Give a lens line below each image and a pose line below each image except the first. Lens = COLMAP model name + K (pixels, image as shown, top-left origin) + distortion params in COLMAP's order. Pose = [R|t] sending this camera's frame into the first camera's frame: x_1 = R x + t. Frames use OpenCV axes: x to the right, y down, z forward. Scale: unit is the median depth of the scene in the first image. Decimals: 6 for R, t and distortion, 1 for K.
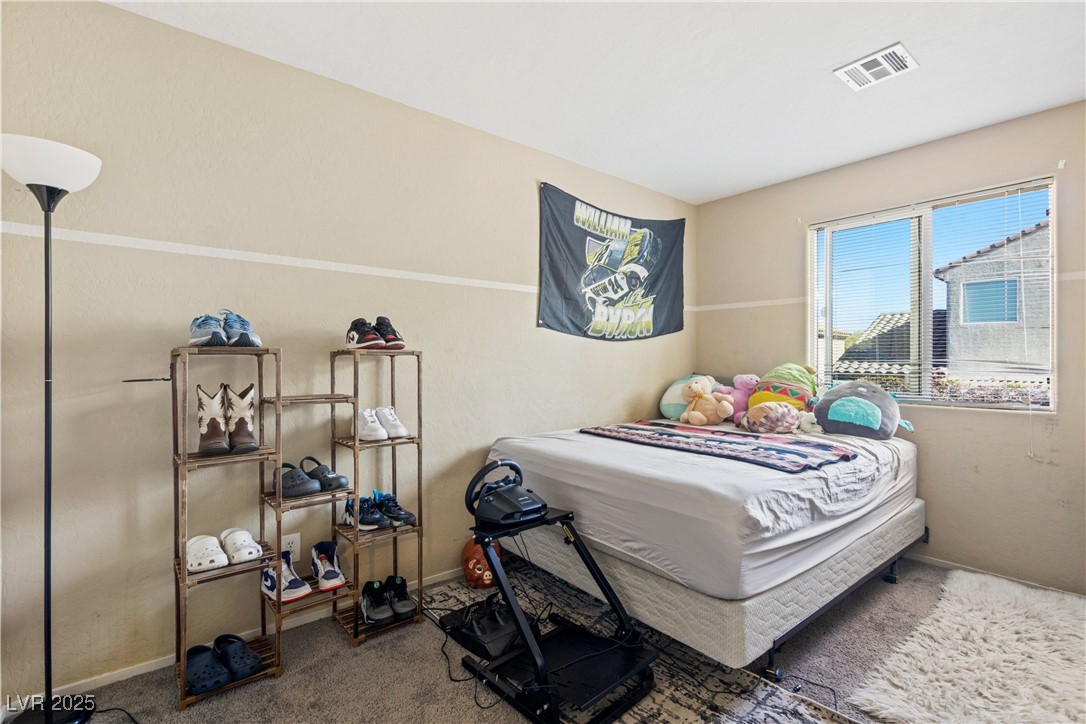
lens RADIAL K [[502.6, 0, 541.9], [0, 502.6, 371.0], [0, 0, 1]] dist [-0.000712, -0.000014]
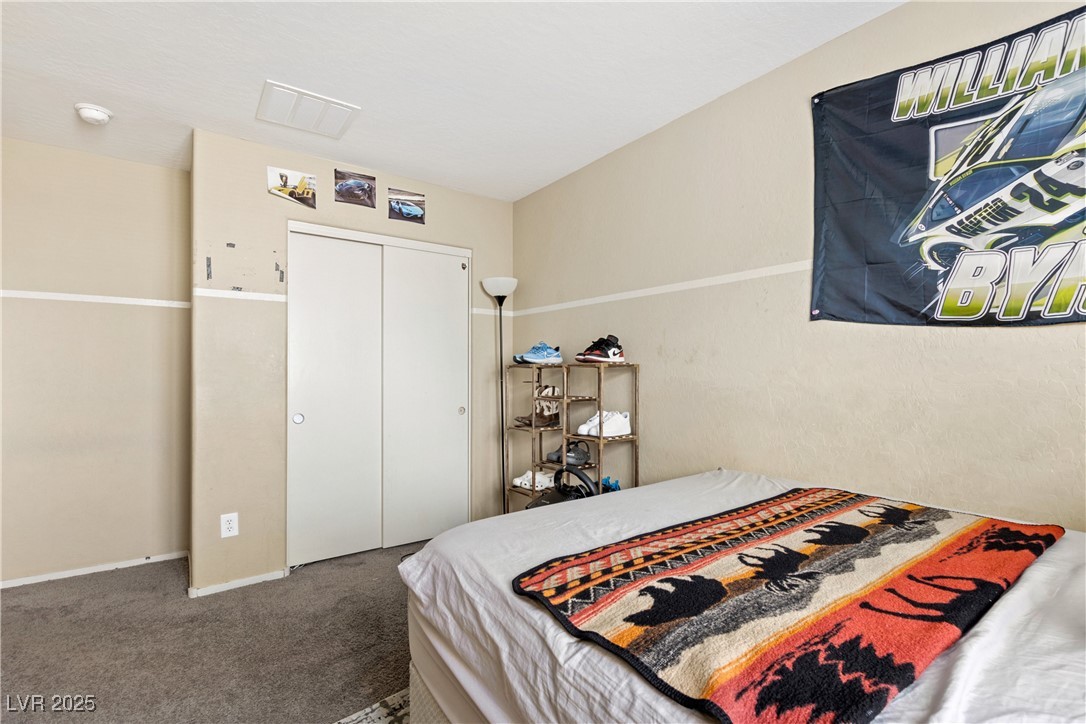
lens RADIAL K [[502.6, 0, 541.9], [0, 502.6, 371.0], [0, 0, 1]] dist [-0.000712, -0.000014]
pose [[-0.042556, 0.006198, -0.999075, 0.611361], [-0.005195, 0.999966, 0.006424, -0.022180], [0.999081, 0.005464, -0.042522, 0.623659]]
